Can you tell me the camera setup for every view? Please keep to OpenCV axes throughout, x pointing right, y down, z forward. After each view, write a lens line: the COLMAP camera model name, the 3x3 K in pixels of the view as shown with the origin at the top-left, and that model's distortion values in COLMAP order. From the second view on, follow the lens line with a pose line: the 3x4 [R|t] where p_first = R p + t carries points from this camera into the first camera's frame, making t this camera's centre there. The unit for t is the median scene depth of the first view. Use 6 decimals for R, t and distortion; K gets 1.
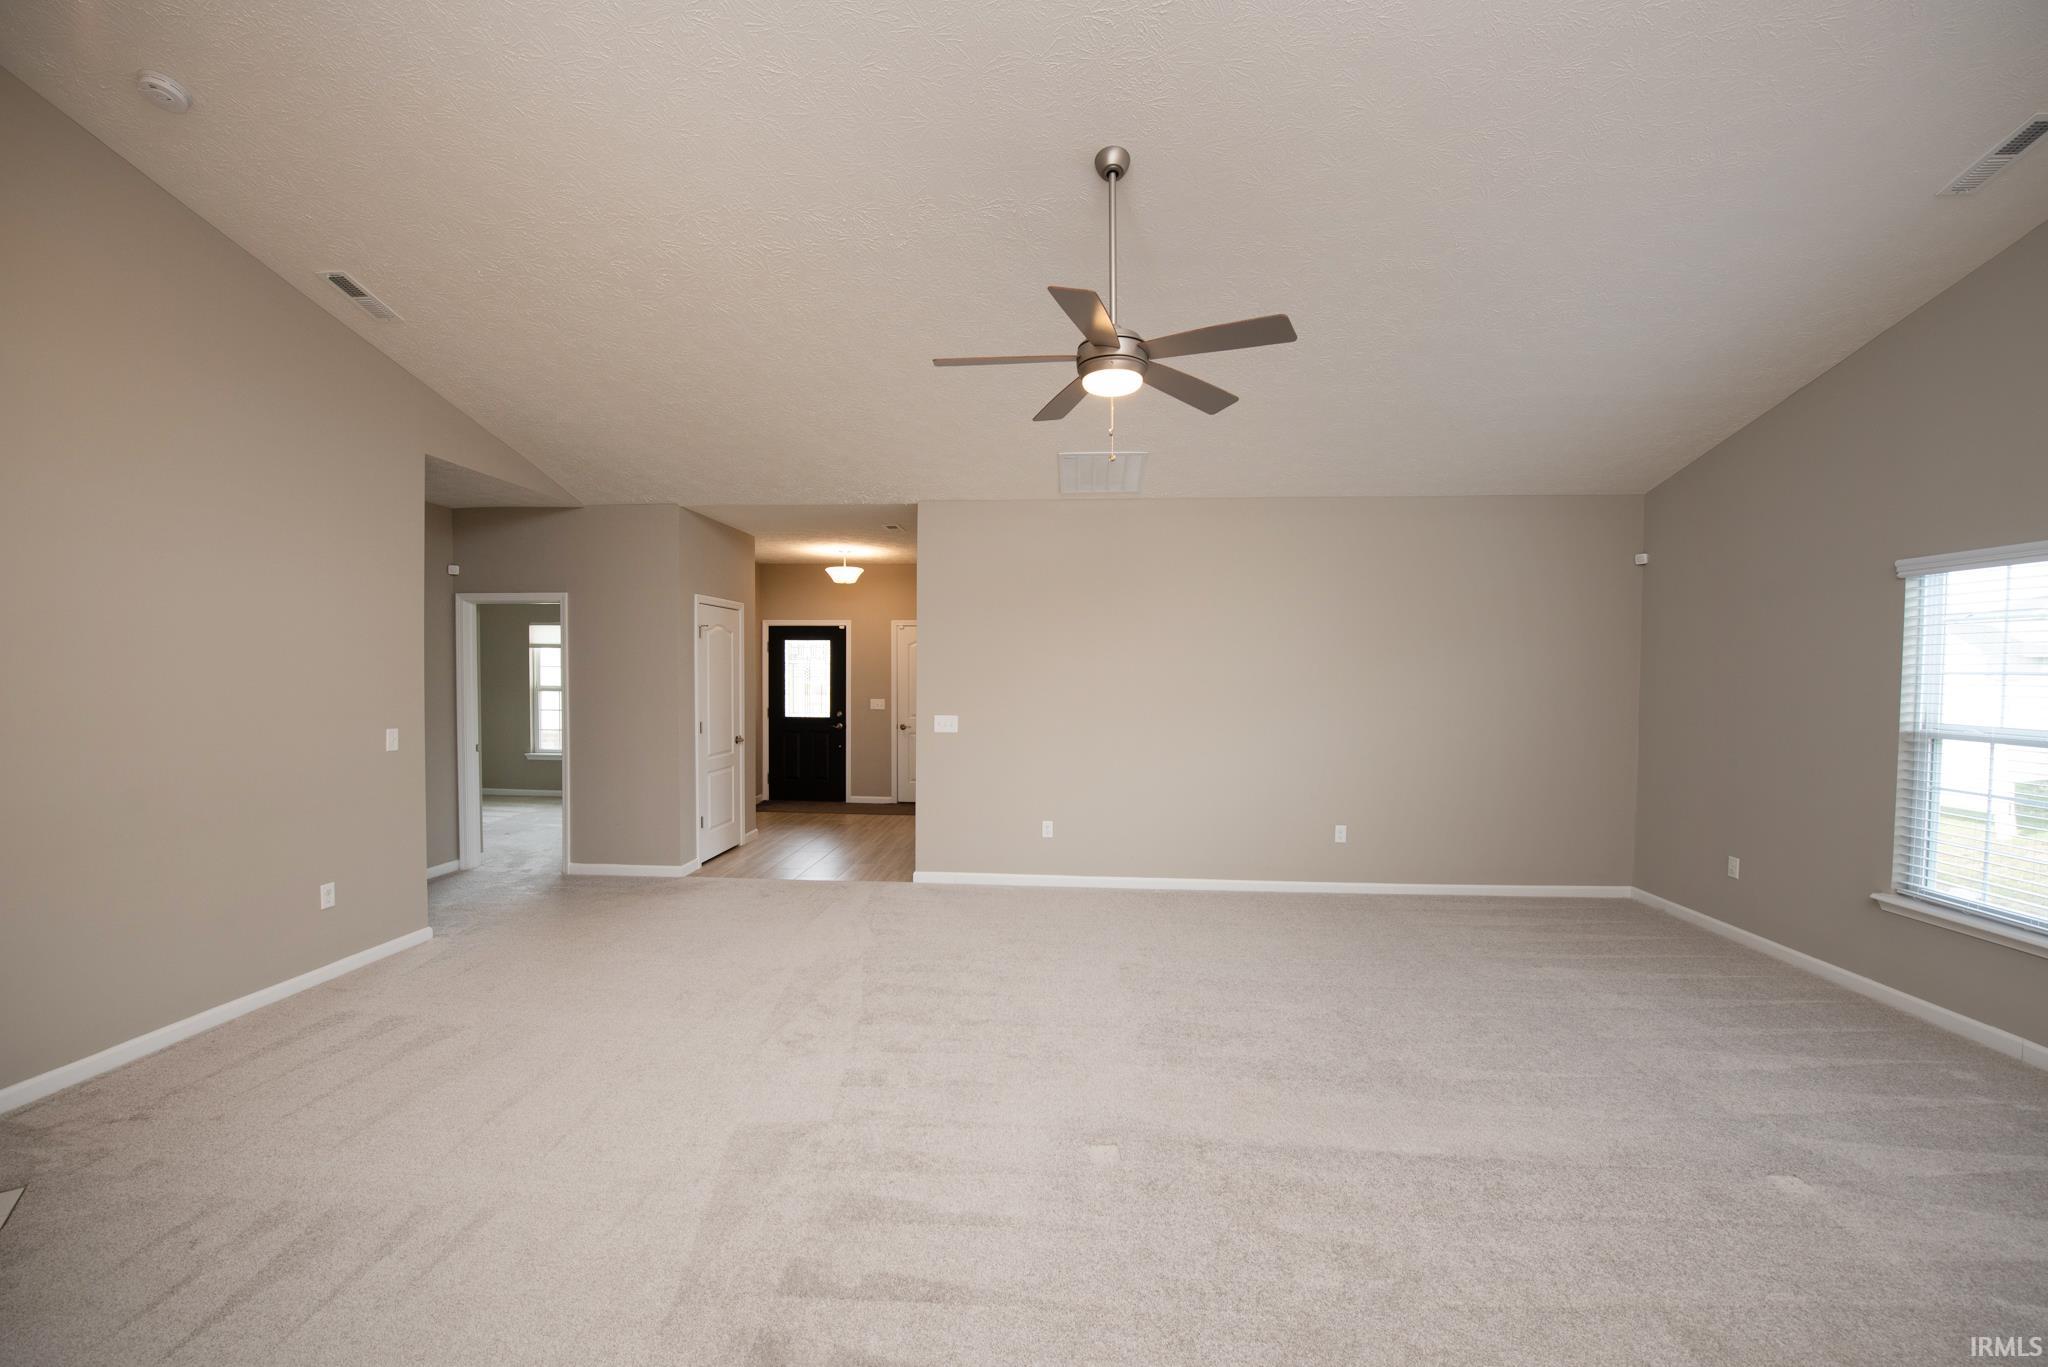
lens RADIAL K [[814.9, 0, 1013.7], [0, 814.9, 690.6], [0, 0, 1]] dist [-0.017367, -0.001740]
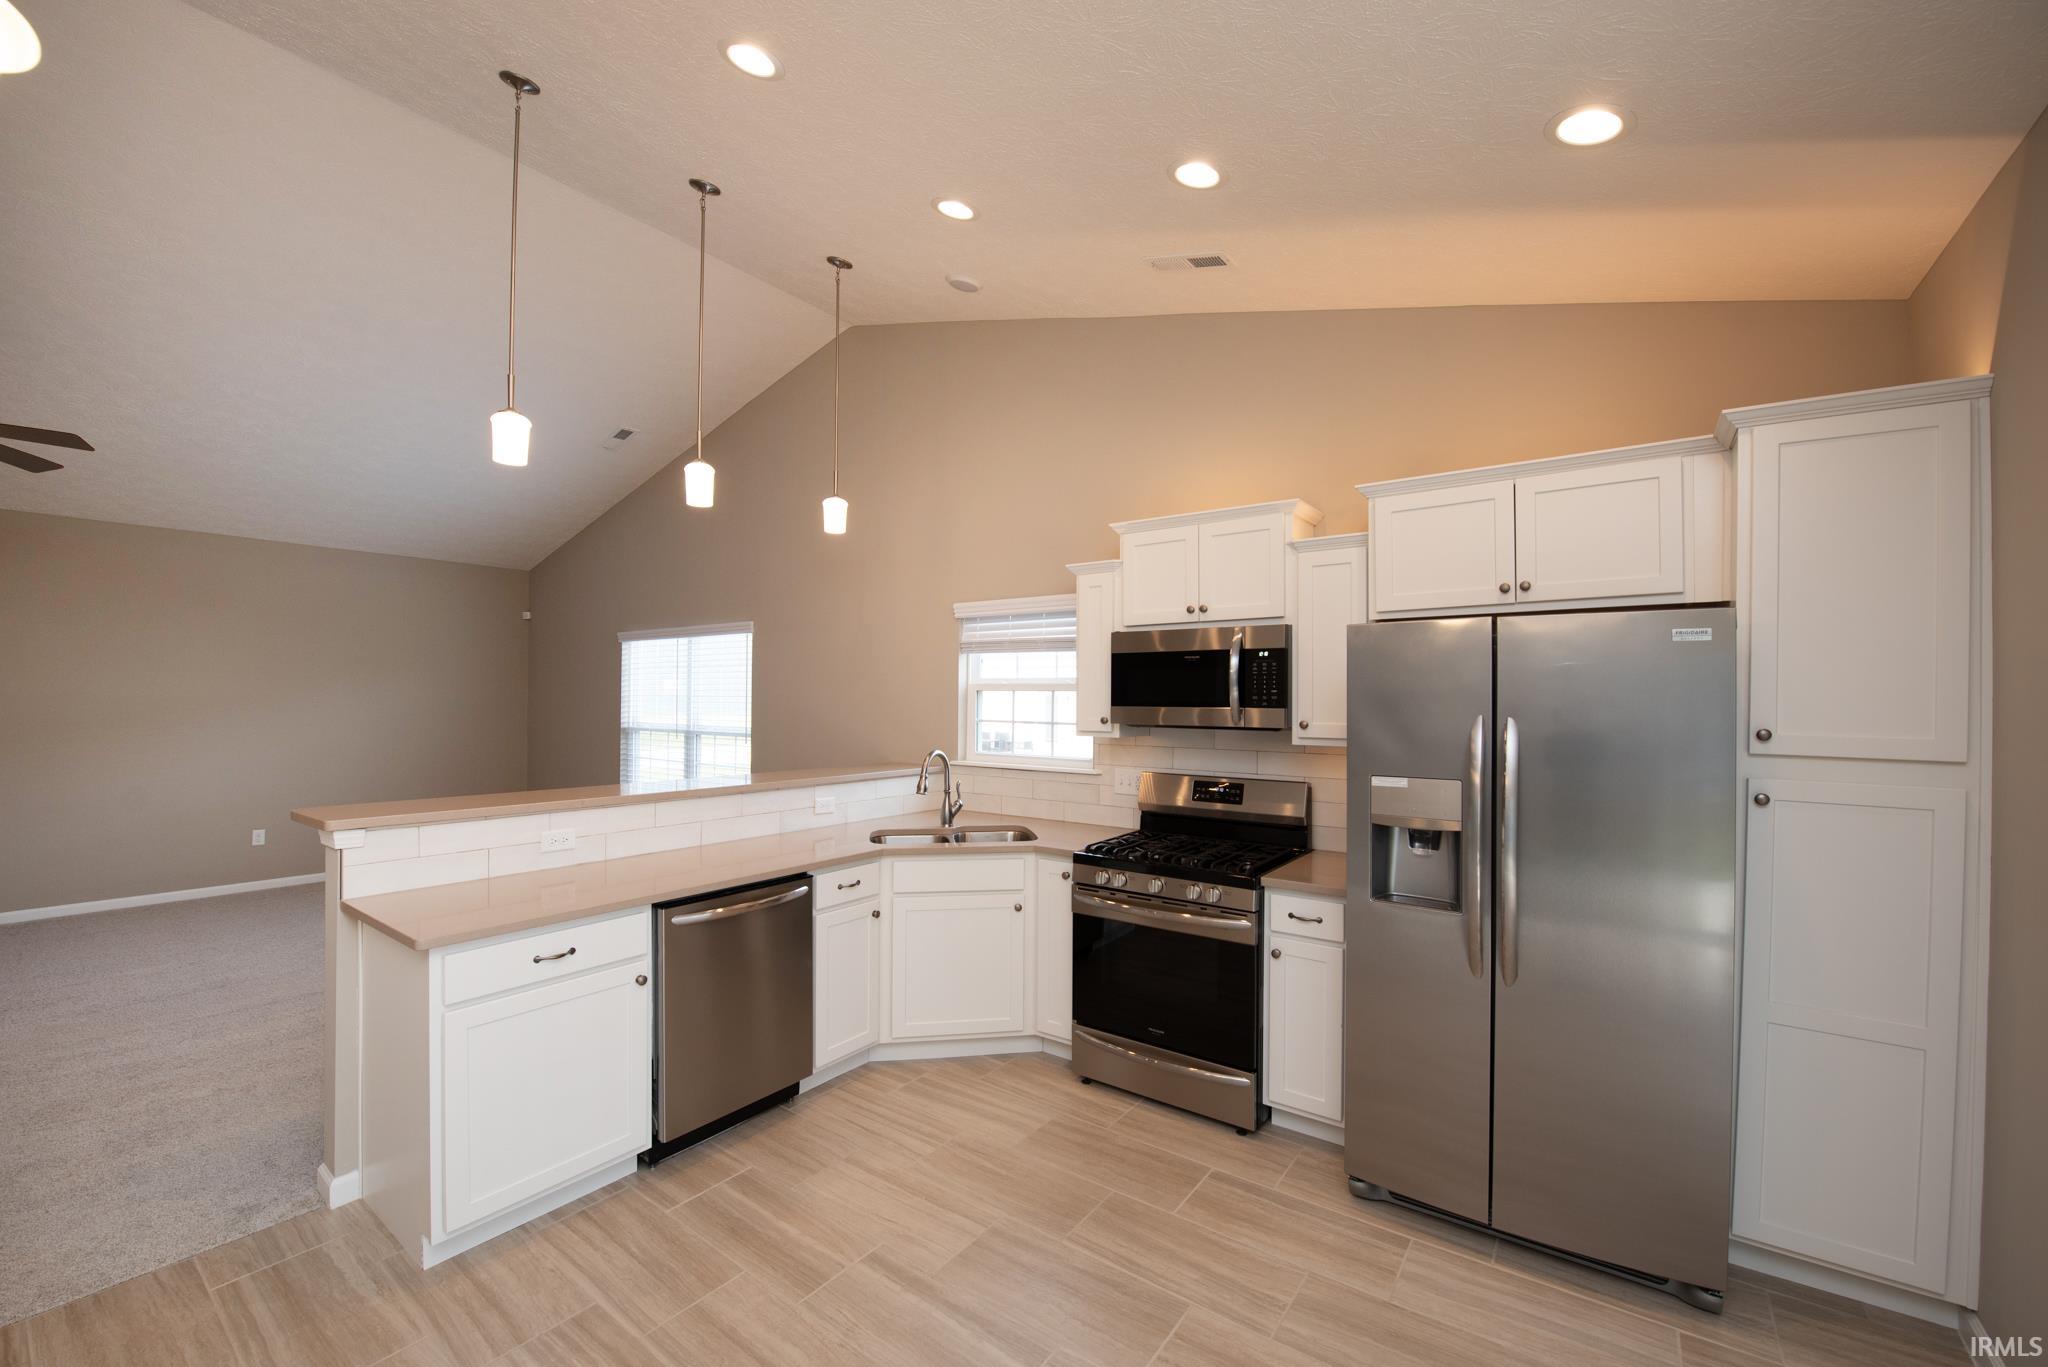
lens RADIAL K [[814.9, 0, 1021.2], [0, 814.9, 693.3], [0, 0, 1]] dist [-0.017367, -0.001740]
pose [[0.530511, 0.003885, 0.847669, 0.014162], [0.016479, 0.999753, -0.014896, 0.006573], [-0.847518, 0.021871, 0.530316, -0.298359]]
